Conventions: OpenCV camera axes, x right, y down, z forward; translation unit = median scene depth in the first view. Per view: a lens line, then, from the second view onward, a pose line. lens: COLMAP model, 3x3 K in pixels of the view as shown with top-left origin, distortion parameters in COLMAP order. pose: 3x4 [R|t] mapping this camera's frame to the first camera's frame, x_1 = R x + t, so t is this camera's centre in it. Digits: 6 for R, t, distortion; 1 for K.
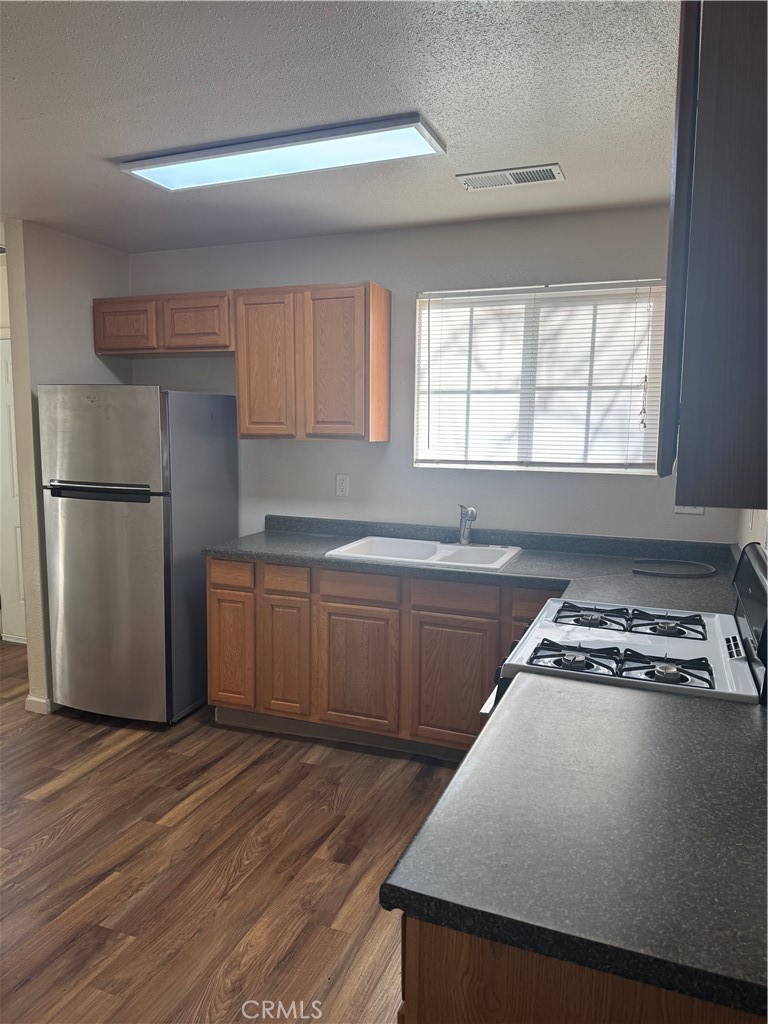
lens RADIAL K [[703.9, 0, 375.5], [0, 703.9, 515.4], [0, 0, 1]] dist [0.115982, -0.186729]
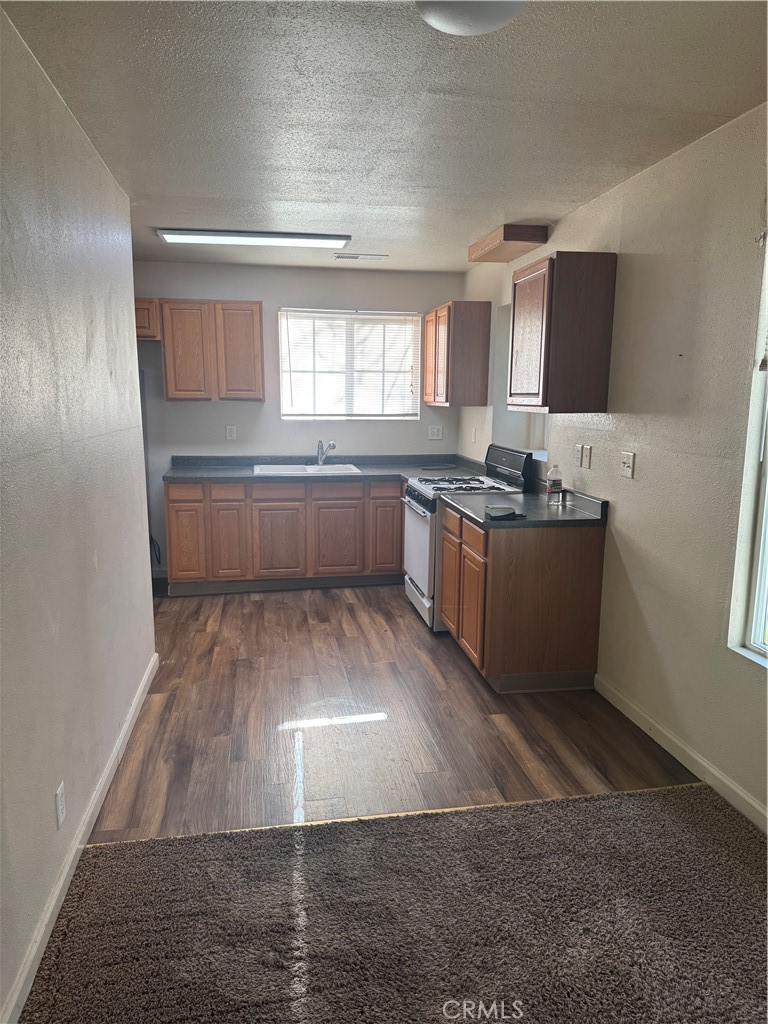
lens RADIAL K [[703.9, 0, 375.5], [0, 703.9, 515.4], [0, 0, 1]] dist [0.115982, -0.186729]
pose [[0.858350, -0.092246, 0.504704, -0.633696], [0.063190, 0.995222, 0.074433, 0.045498], [-0.509158, -0.031998, 0.860078, -0.515366]]
